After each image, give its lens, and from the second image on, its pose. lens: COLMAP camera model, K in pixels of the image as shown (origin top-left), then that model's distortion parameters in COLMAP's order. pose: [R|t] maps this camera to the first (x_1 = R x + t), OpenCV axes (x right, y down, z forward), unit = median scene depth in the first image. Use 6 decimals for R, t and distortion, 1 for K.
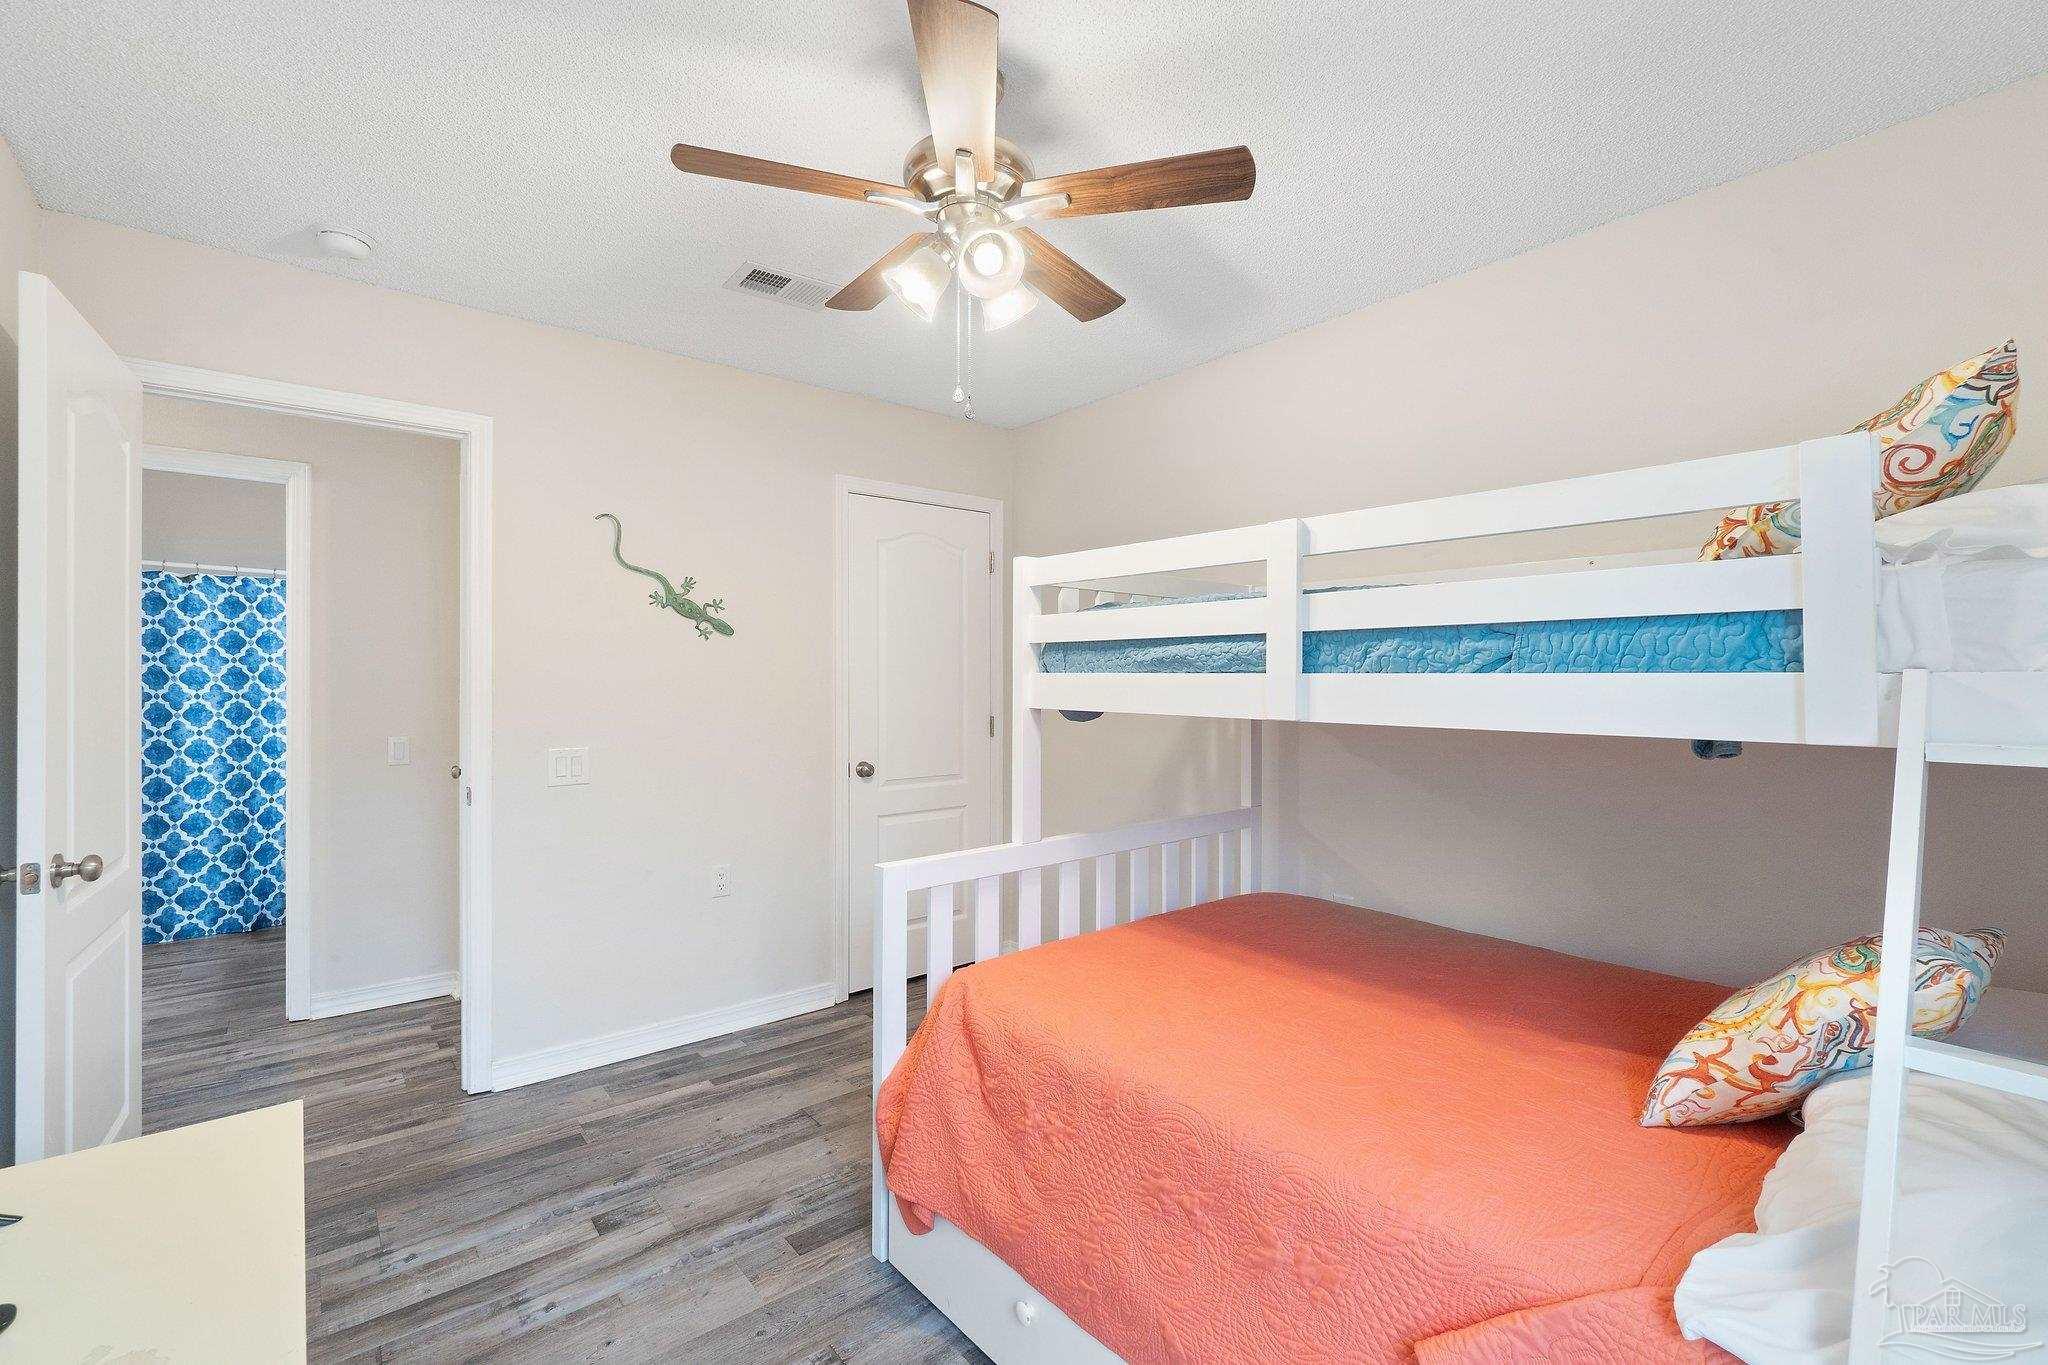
lens RADIAL K [[880.3, 0, 1024.3], [0, 880.3, 670.8], [0, 0, 1]] dist [-0.004711, 0.000880]
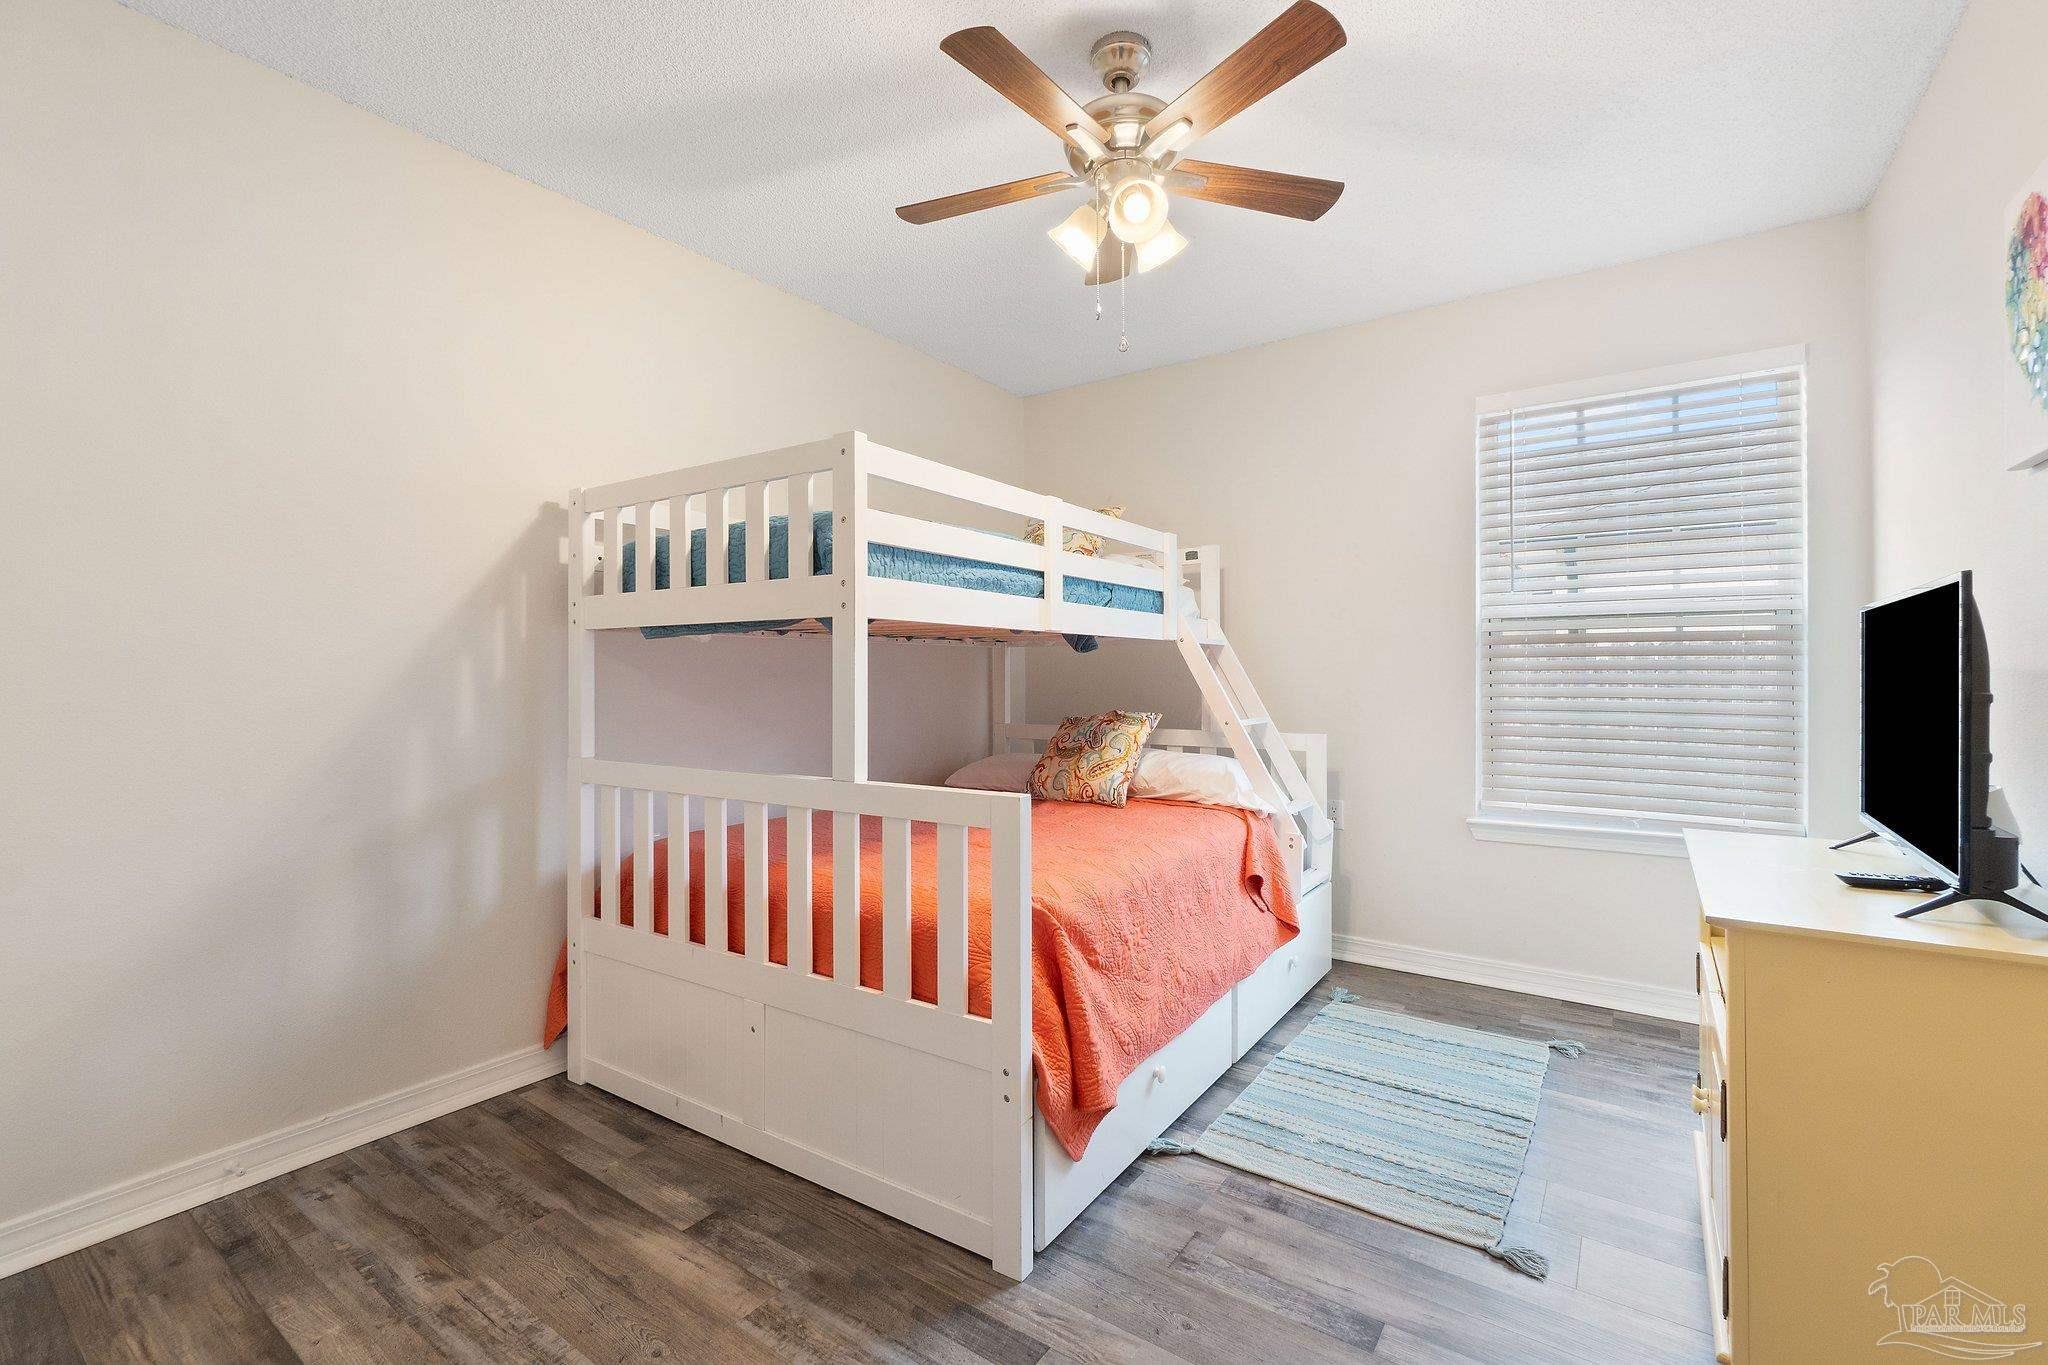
lens RADIAL K [[880.3, 0, 1024.3], [0, 880.3, 670.8], [0, 0, 1]] dist [-0.004711, 0.000880]
pose [[-0.293685, 0.003789, 0.955895, -1.061199], [-0.000237, 0.999992, -0.004036, 0.122871], [-0.955902, -0.001412, -0.293682, 1.393800]]
